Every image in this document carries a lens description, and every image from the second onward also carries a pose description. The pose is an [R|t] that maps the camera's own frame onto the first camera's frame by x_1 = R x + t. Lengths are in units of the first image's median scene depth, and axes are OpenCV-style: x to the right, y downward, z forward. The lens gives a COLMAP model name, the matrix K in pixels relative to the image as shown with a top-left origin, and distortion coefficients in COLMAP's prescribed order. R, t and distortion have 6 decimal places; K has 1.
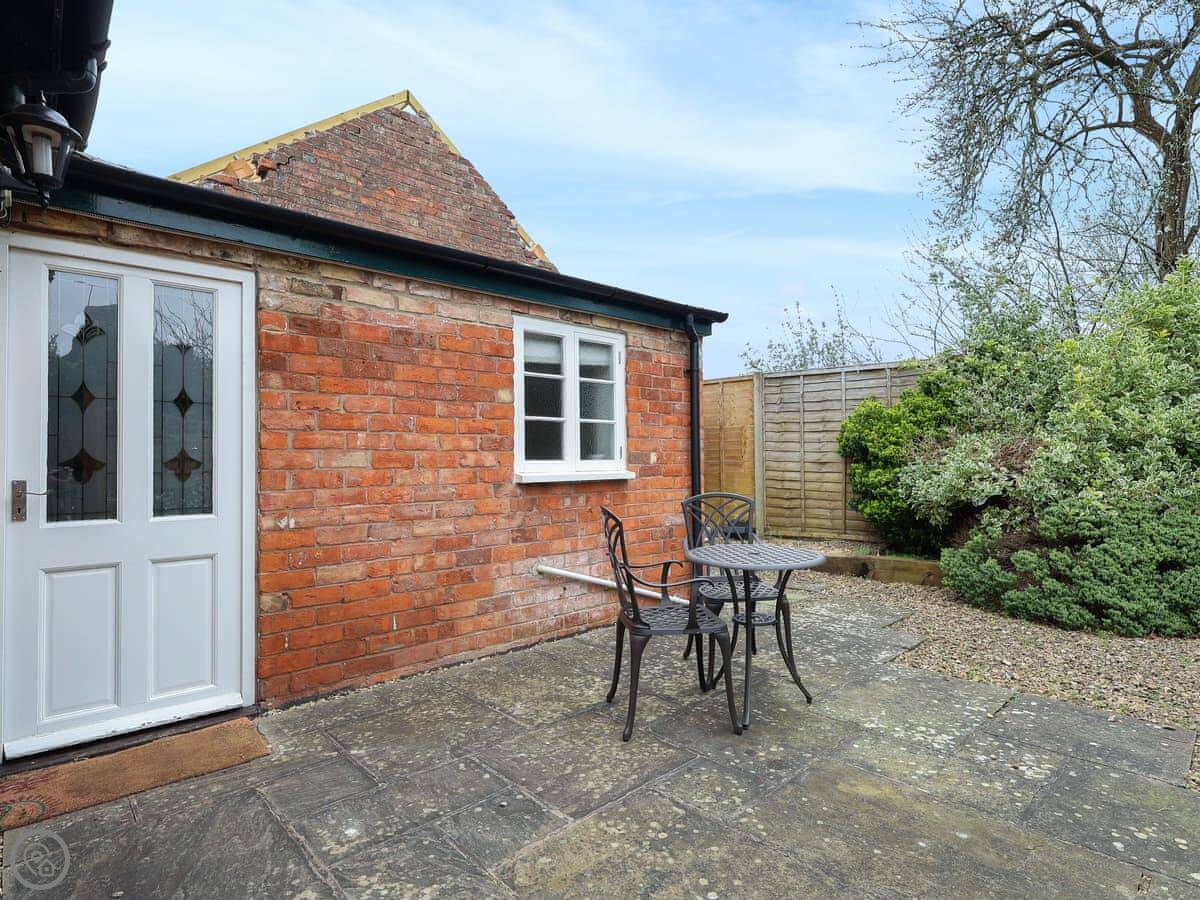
lens RADIAL K [[623.2, 0, 582.8], [0, 623.2, 448.1], [0, 0, 1]] dist [0.000938, 0.000385]
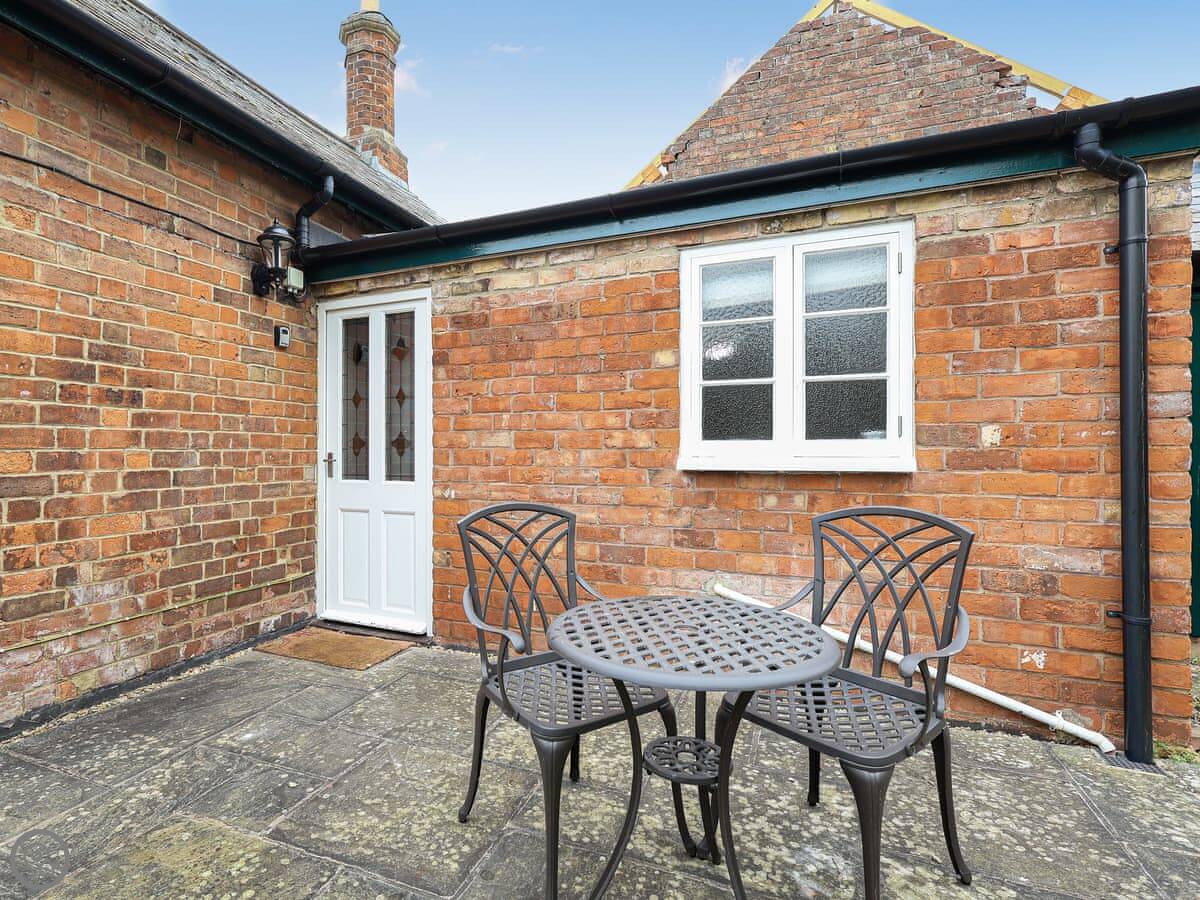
lens RADIAL K [[623.2, 0, 582.8], [0, 623.2, 448.1], [0, 0, 1]] dist [0.000938, 0.000385]
pose [[0.424874, 0.010585, -0.905191, 0.577027], [0.018066, 0.999633, 0.020169, 0.012412], [0.905072, -0.024923, 0.424527, 0.602727]]
